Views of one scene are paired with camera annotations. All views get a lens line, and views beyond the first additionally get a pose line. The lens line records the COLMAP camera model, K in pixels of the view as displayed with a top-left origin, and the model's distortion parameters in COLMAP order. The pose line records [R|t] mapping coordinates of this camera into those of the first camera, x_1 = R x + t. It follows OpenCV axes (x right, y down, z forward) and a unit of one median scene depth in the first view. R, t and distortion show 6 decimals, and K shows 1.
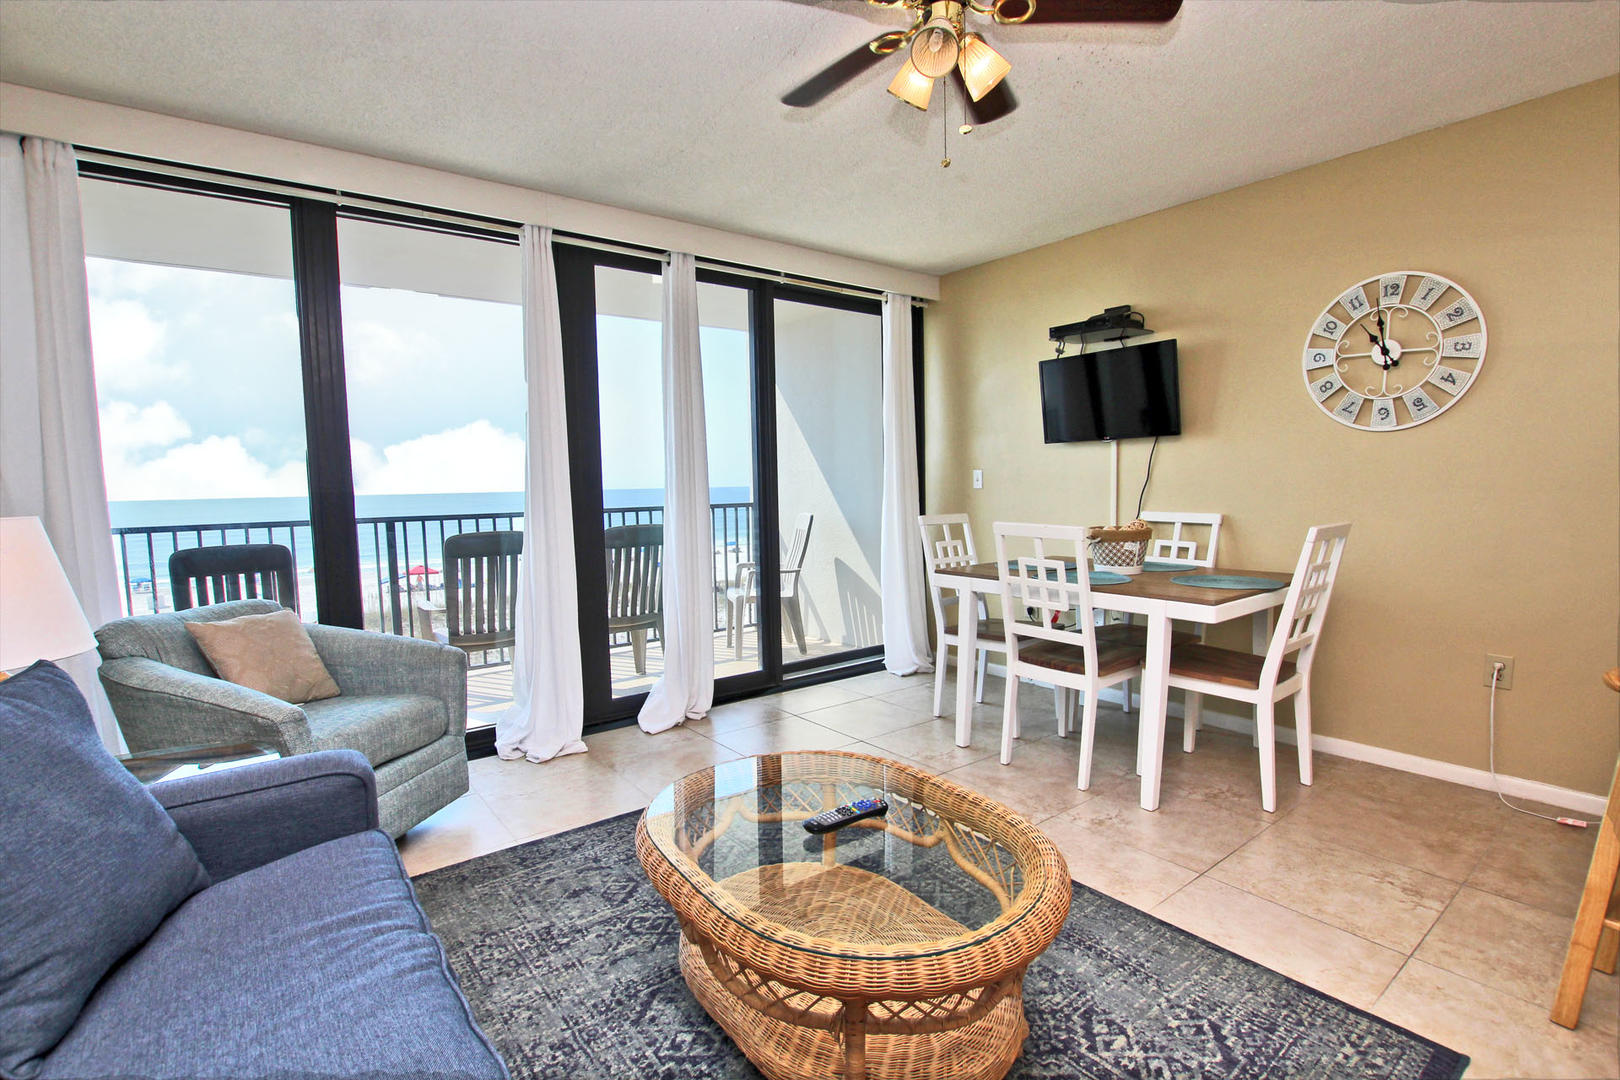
lens RADIAL K [[752.0, 0, 806.8], [0, 752.0, 542.8], [0, 0, 1]] dist [-0.038999, 0.008644]
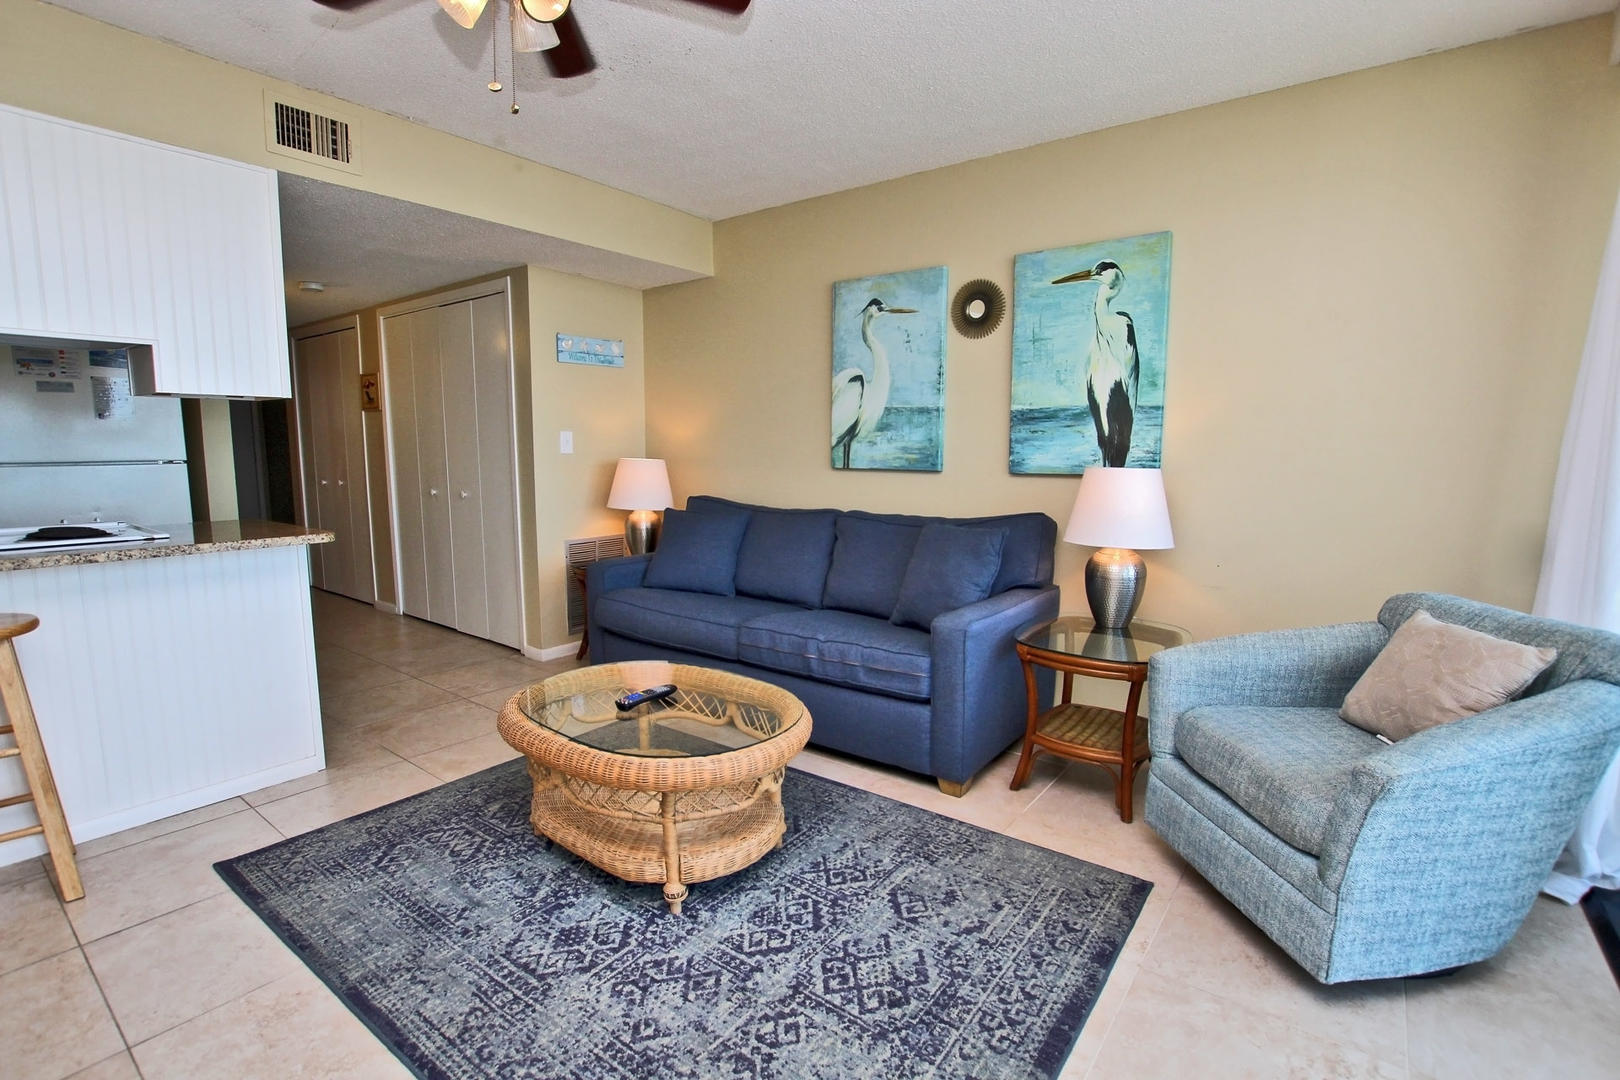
lens RADIAL K [[752.0, 0, 806.8], [0, 752.0, 542.8], [0, 0, 1]] dist [-0.038999, 0.008644]
pose [[-0.963452, 0.046418, -0.263830, 0.053318], [-0.009550, 0.978296, 0.206994, -0.091170], [0.267712, 0.201948, -0.942097, 1.030714]]
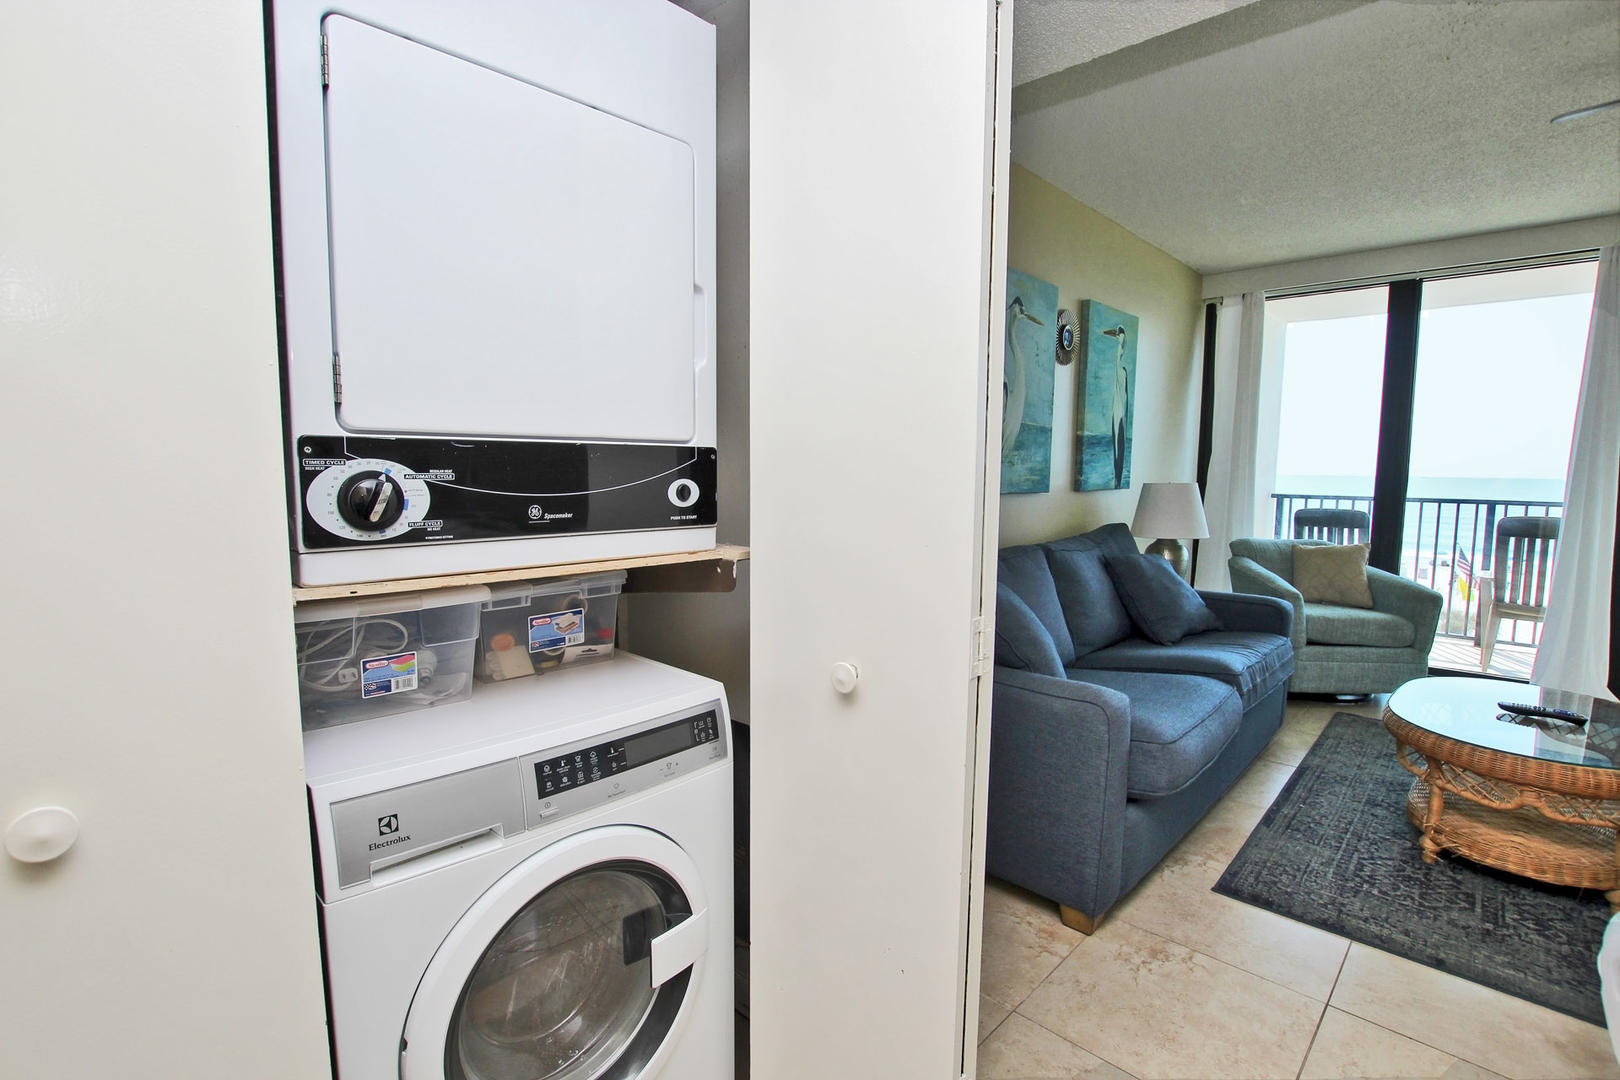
lens RADIAL K [[752.0, 0, 806.8], [0, 752.0, 542.8], [0, 0, 1]] dist [-0.038999, 0.008644]
pose [[0.150506, 0.120199, -0.981275, 0.525633], [-0.090285, 0.990104, 0.107433, 0.005520], [0.984478, 0.072425, 0.159869, -0.295303]]
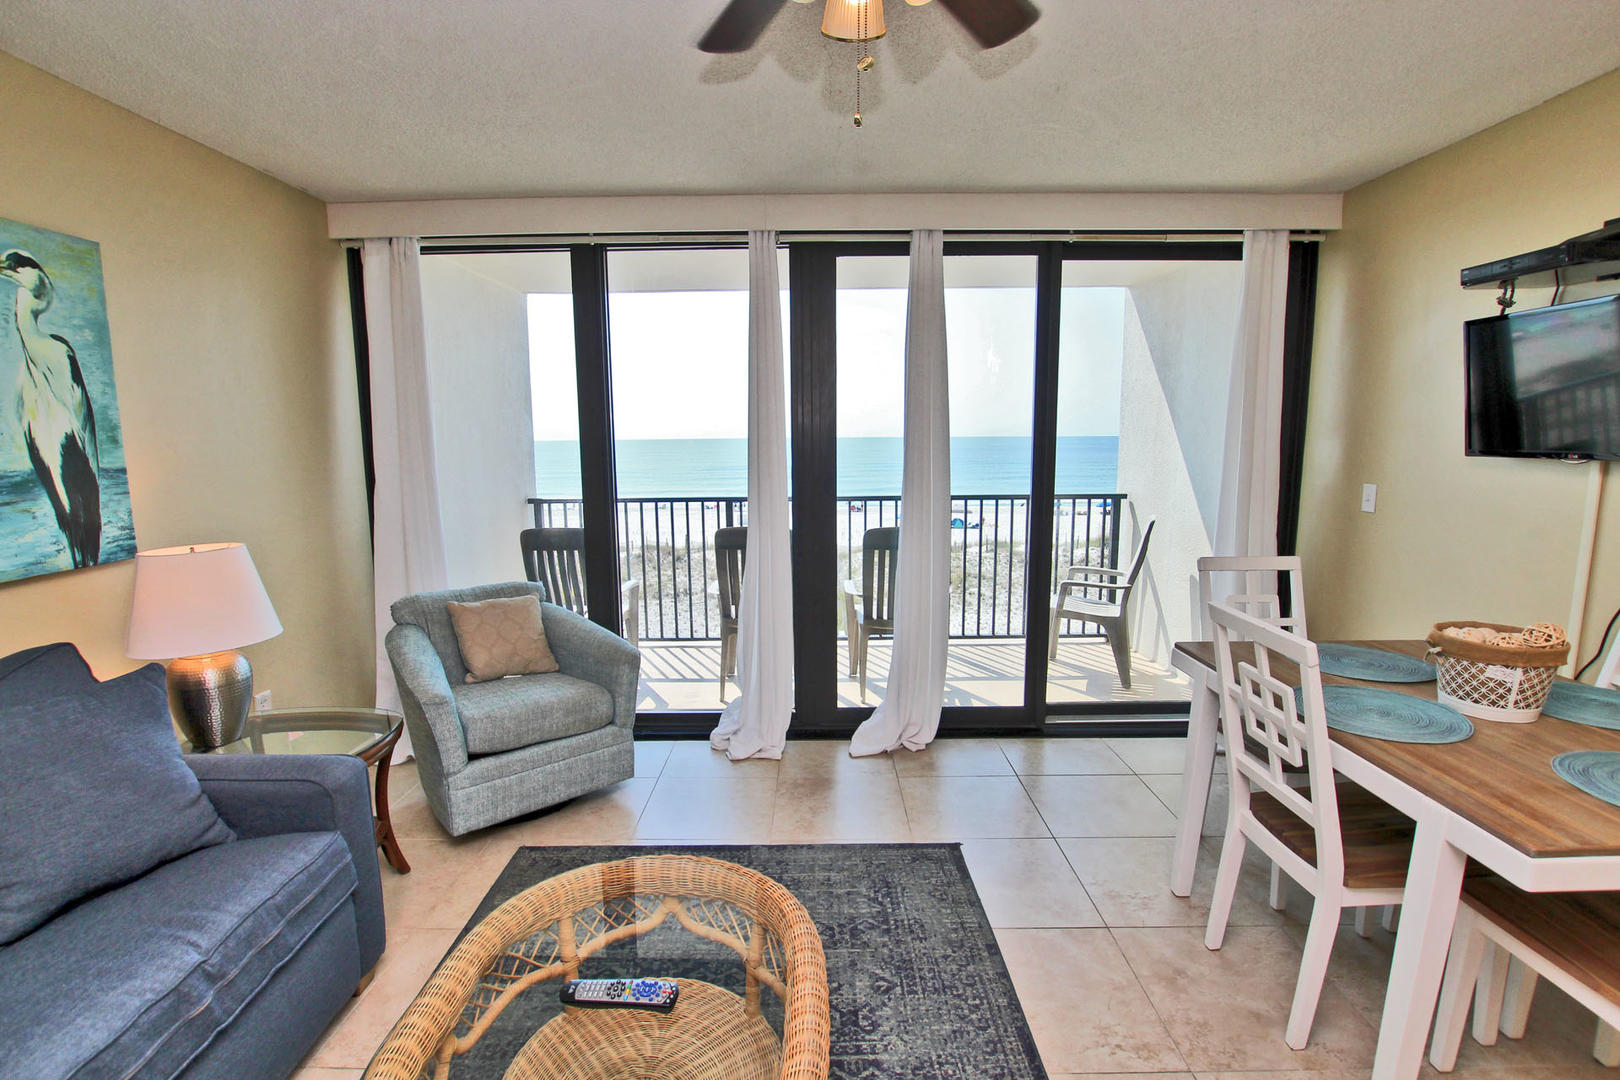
lens RADIAL K [[752.0, 0, 806.8], [0, 752.0, 542.8], [0, 0, 1]] dist [-0.038999, 0.008644]
pose [[0.791926, 0.098681, -0.602591, 0.293200], [-0.054849, 0.994362, 0.090756, -0.097697], [0.608149, -0.038820, 0.792873, 0.216519]]
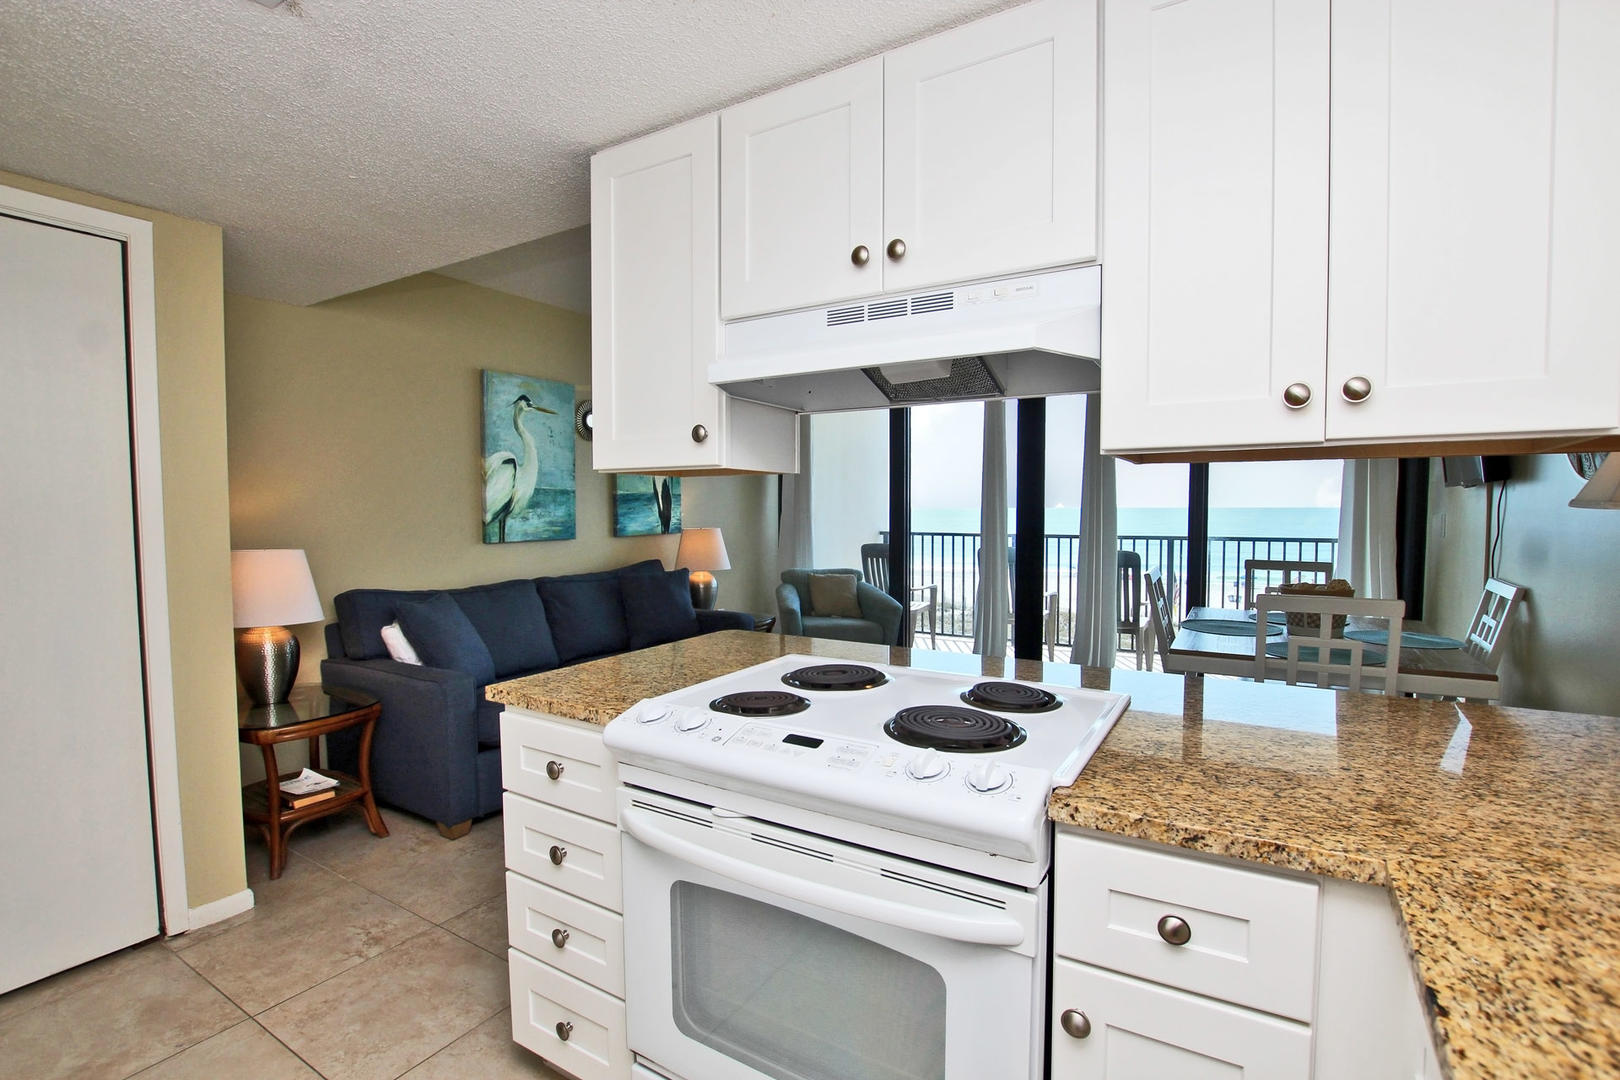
lens RADIAL K [[752.0, 0, 806.8], [0, 752.0, 542.8], [0, 0, 1]] dist [-0.038999, 0.008644]
pose [[0.361148, 0.063549, -0.930341, 0.926671], [-0.076050, 0.996359, 0.038537, -0.054173], [0.929402, 0.056835, 0.364666, 0.056972]]
